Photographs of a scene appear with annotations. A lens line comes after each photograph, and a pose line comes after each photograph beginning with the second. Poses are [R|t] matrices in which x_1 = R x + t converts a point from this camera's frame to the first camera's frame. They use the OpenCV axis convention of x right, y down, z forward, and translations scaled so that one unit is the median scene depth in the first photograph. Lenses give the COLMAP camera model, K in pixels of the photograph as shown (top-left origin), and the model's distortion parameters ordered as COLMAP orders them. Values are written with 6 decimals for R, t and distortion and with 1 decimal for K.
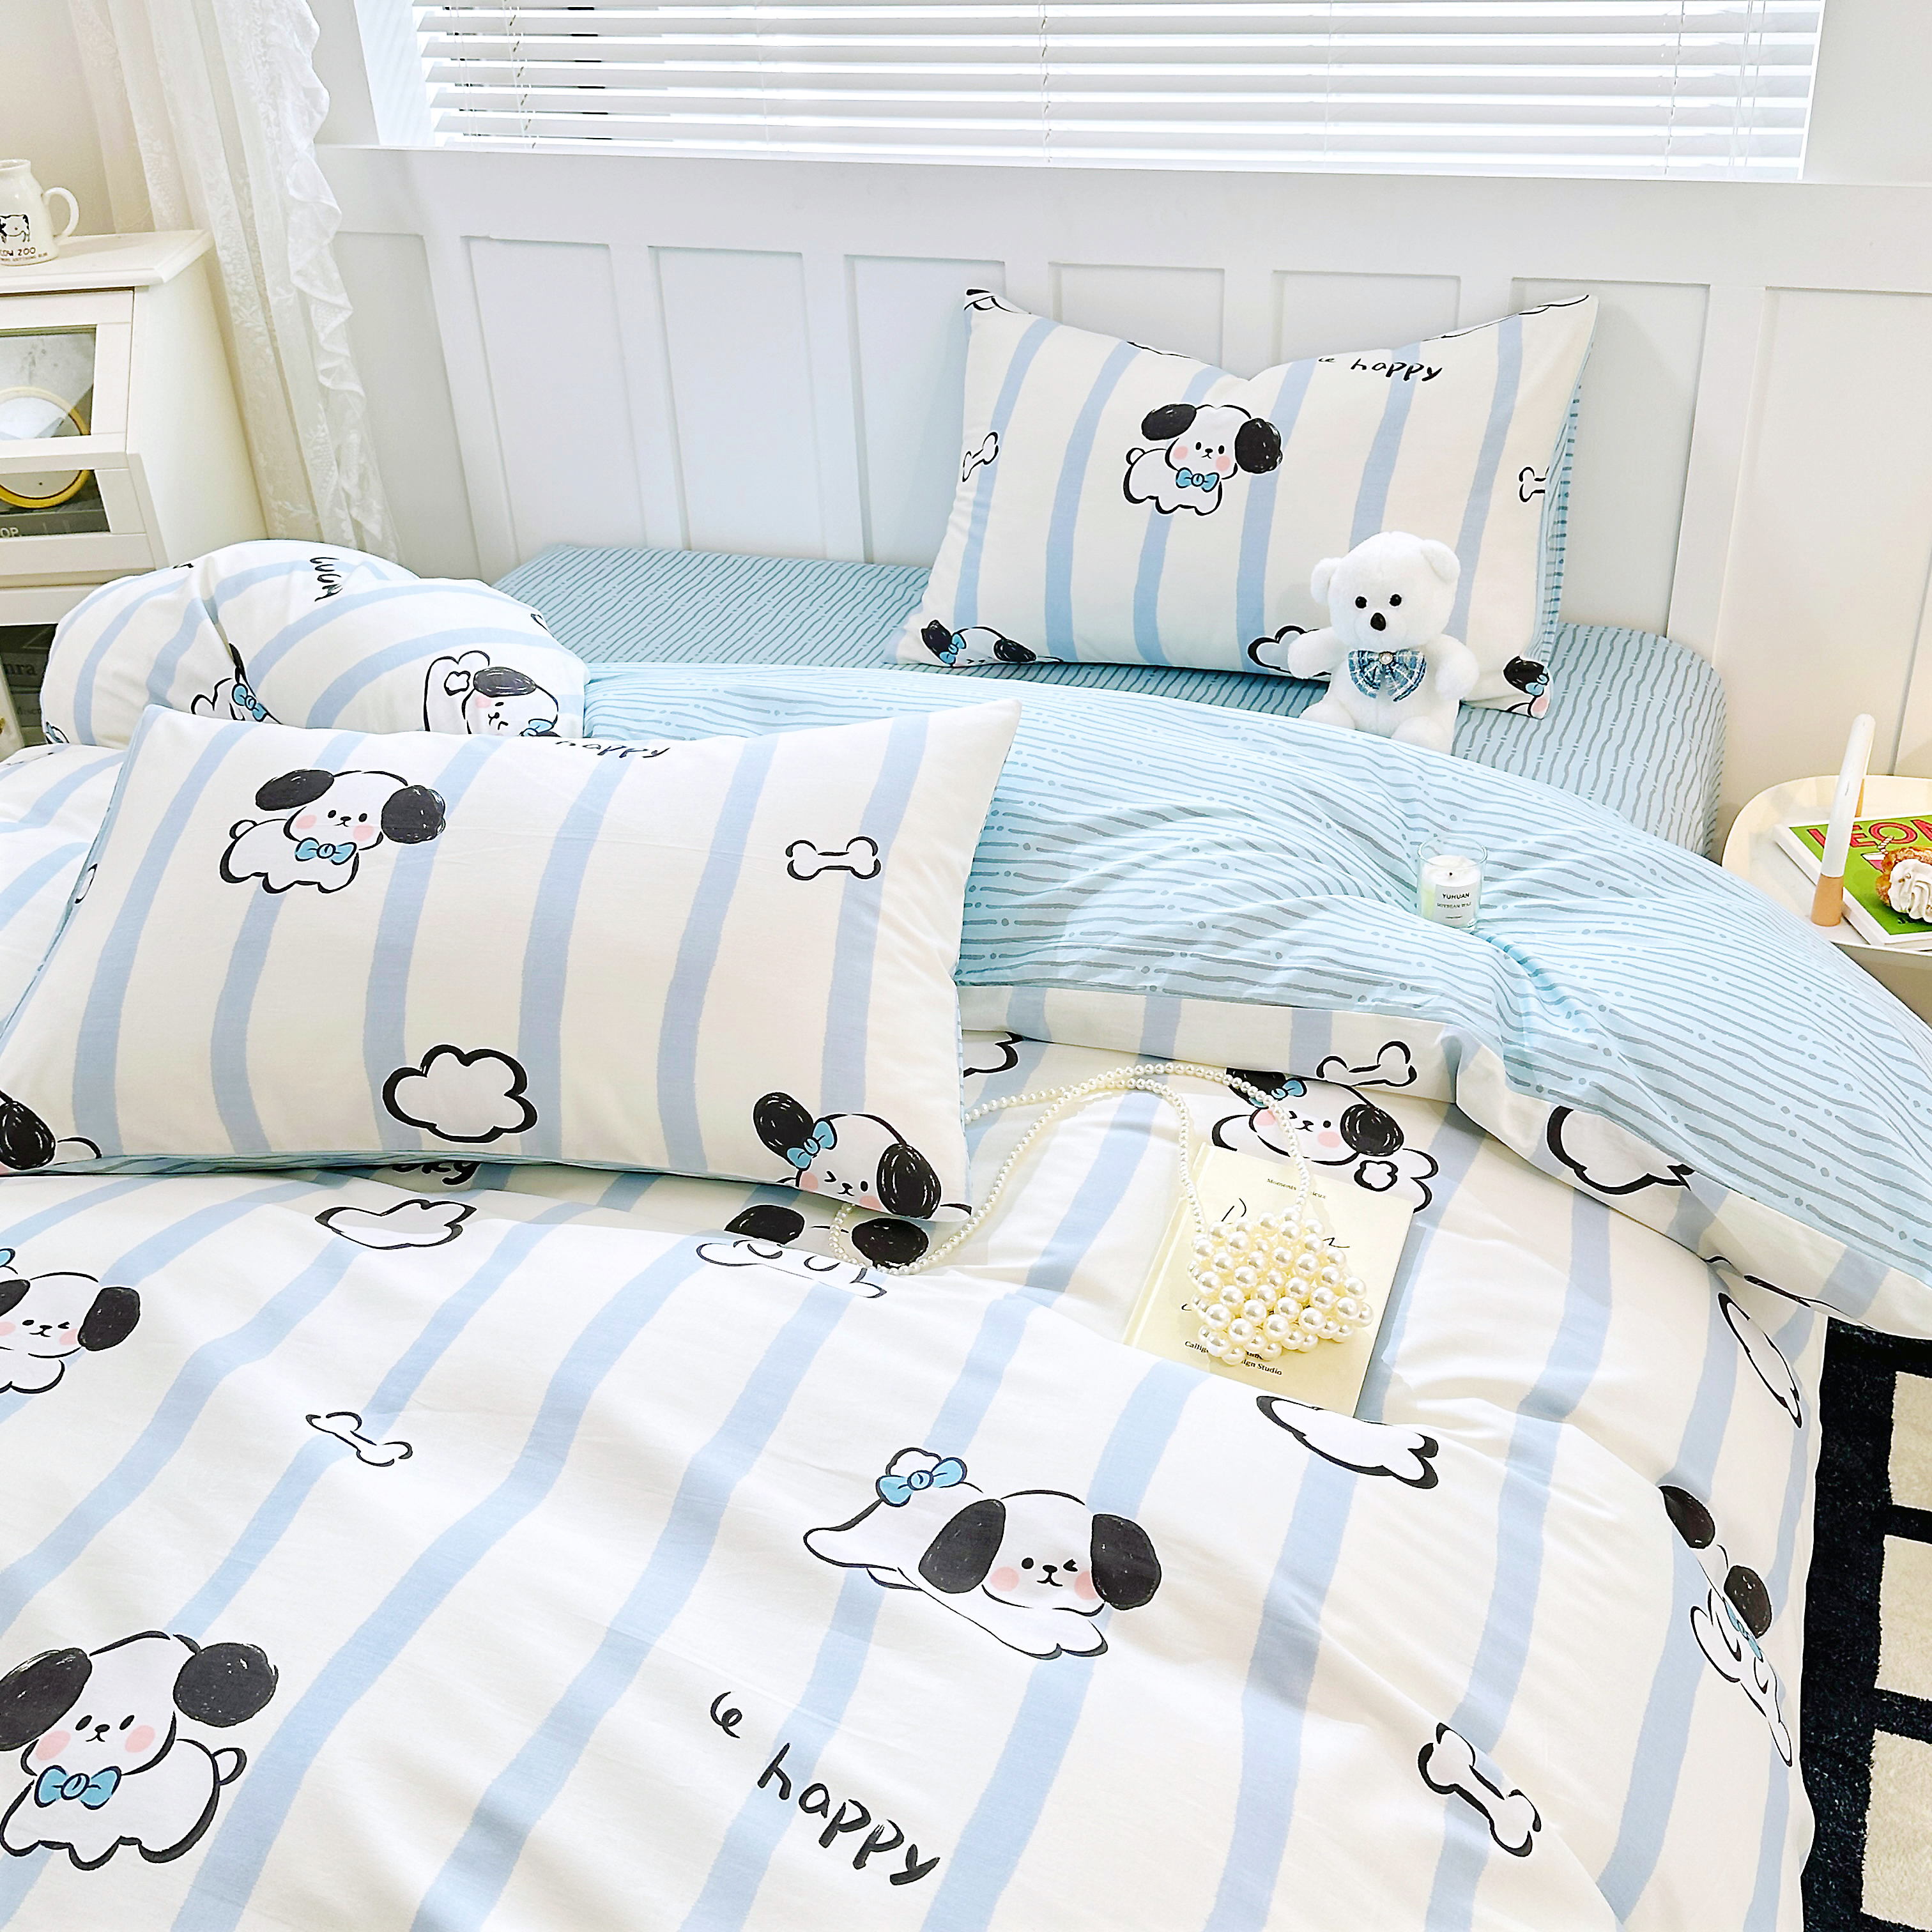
lens RADIAL K [[2177.3, 0, 966.0], [0, 2177.3, 966.0], [0, 0, 1]] dist [0.215792, -0.486559]
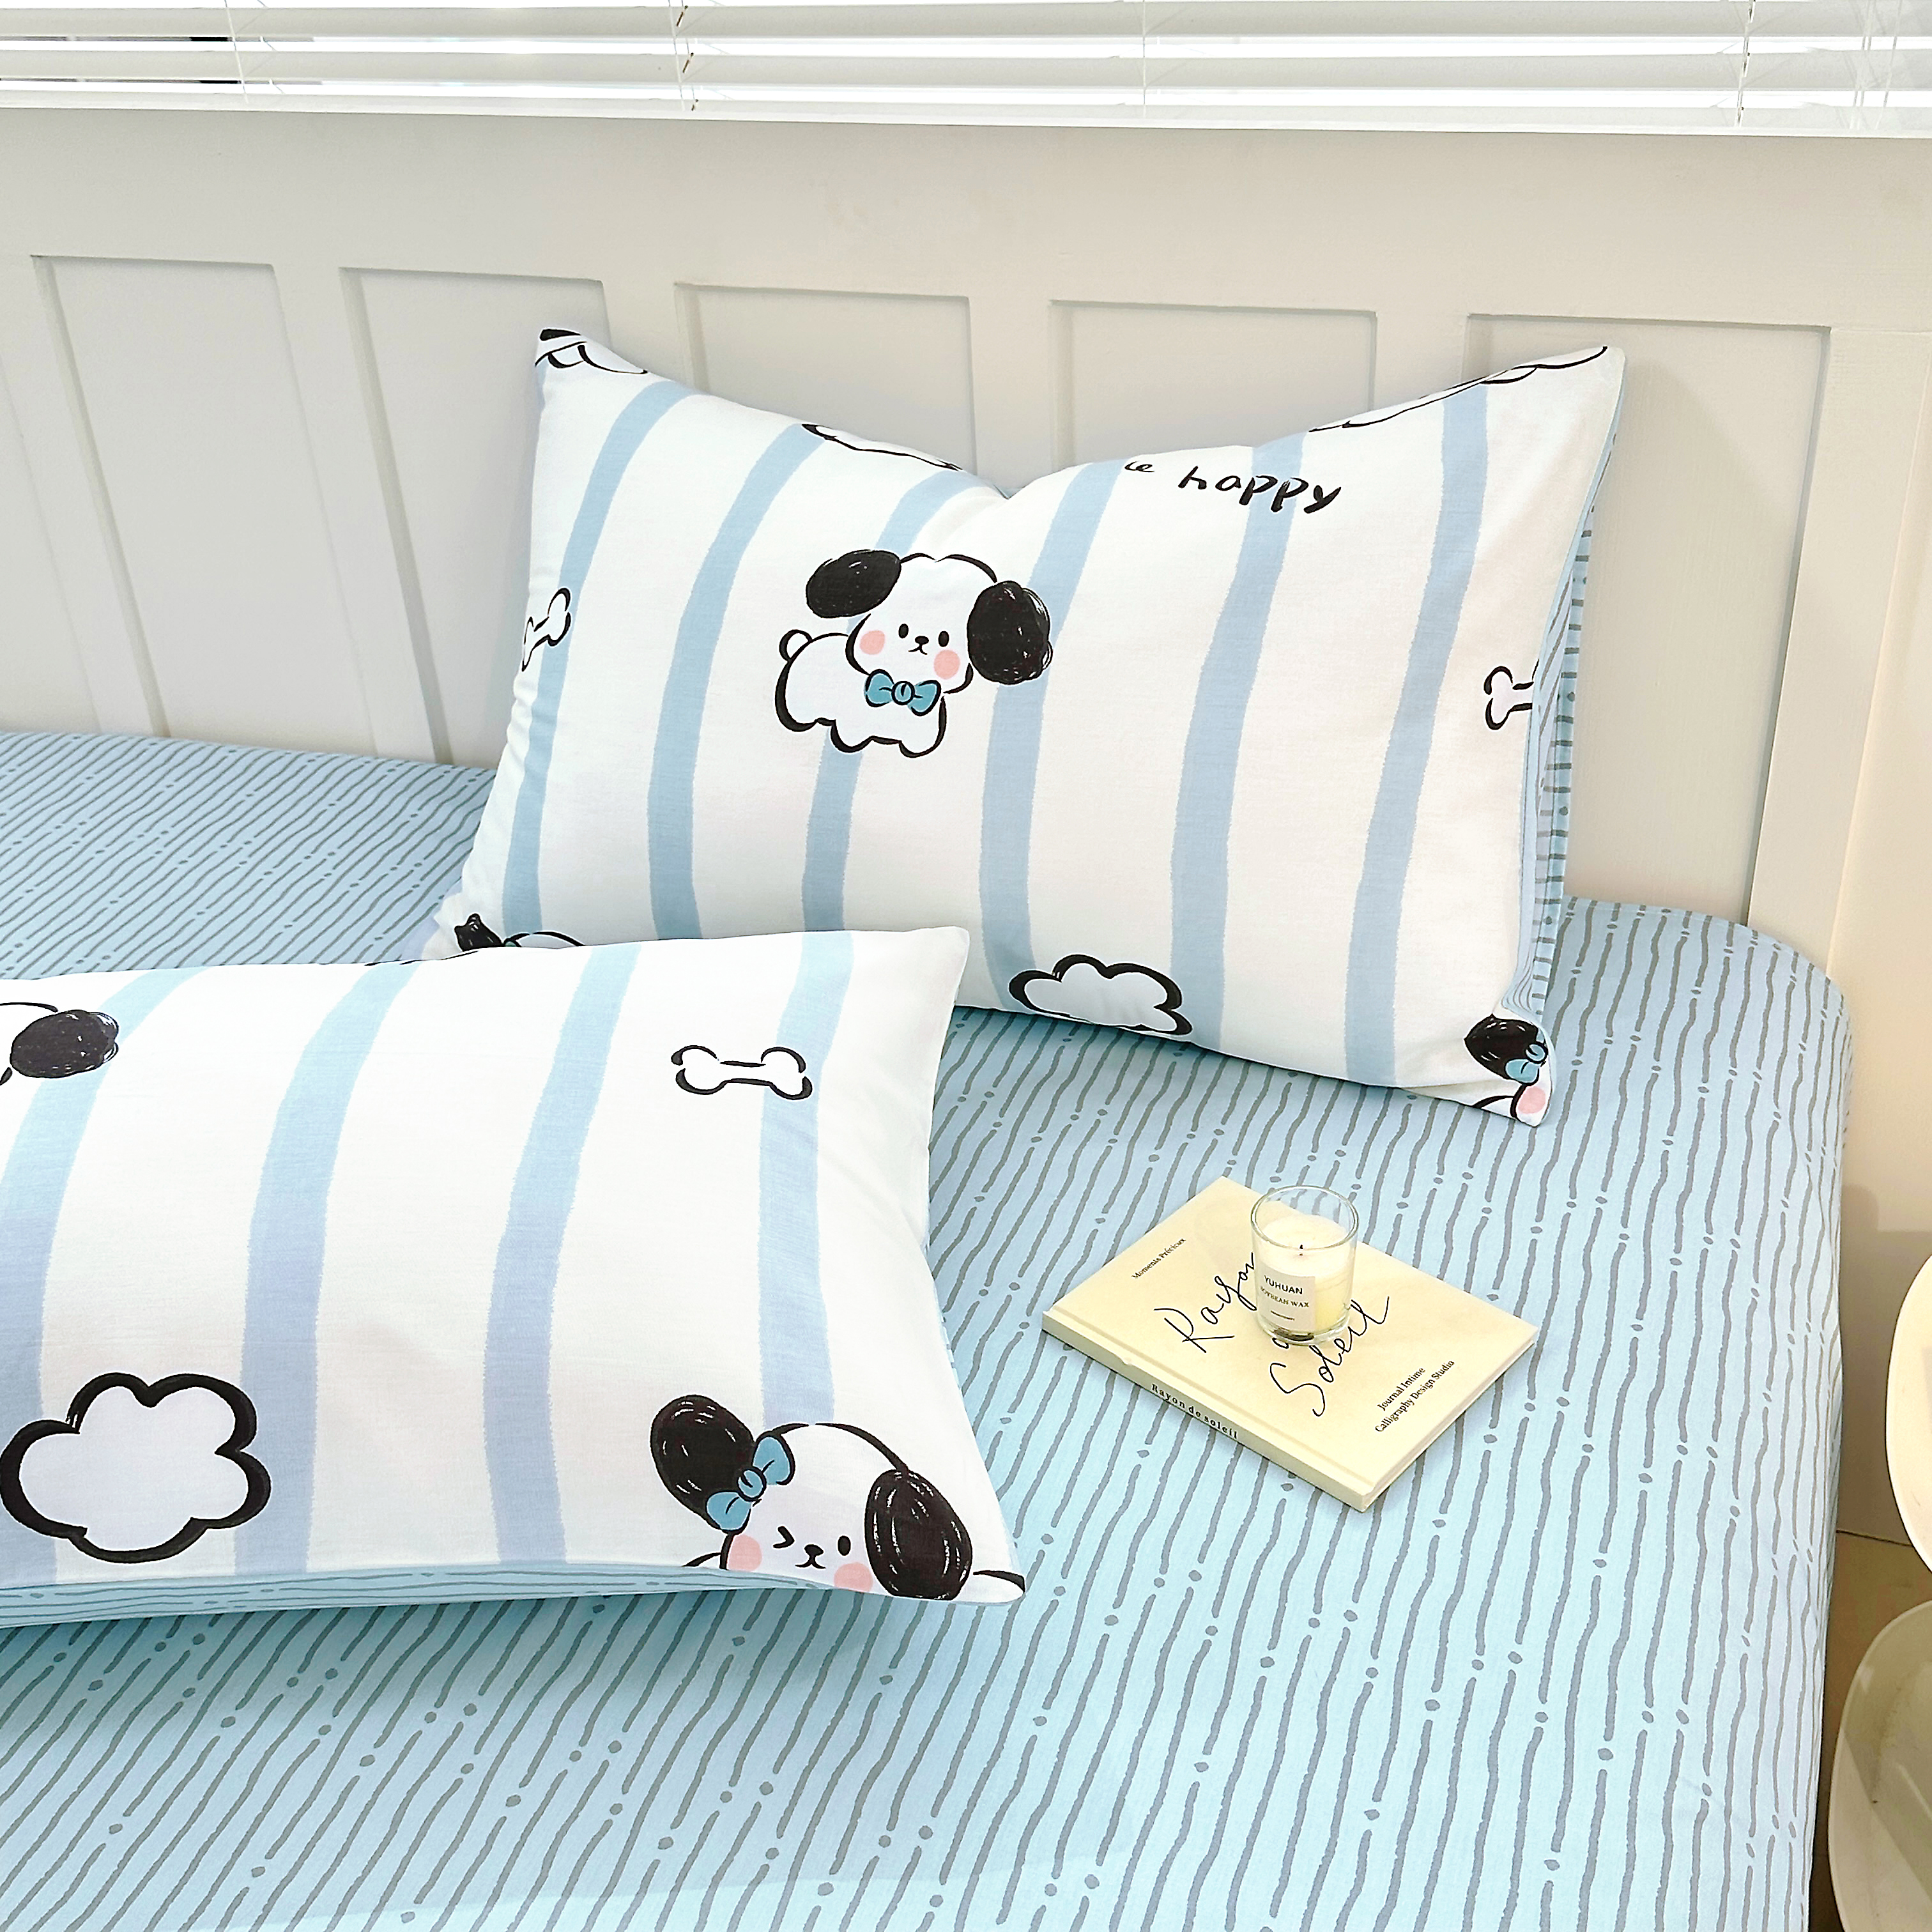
lens RADIAL K [[2283.2, 0, 966.0], [0, 2283.2, 966.0], [0, 0, 1]] dist [0.176784, -0.366999]
pose [[0.999753, -0.018220, 0.012707, 0.110540], [0.018060, 0.999758, 0.012594, -0.157141], [-0.012934, -0.012362, 0.999840, 0.422151]]
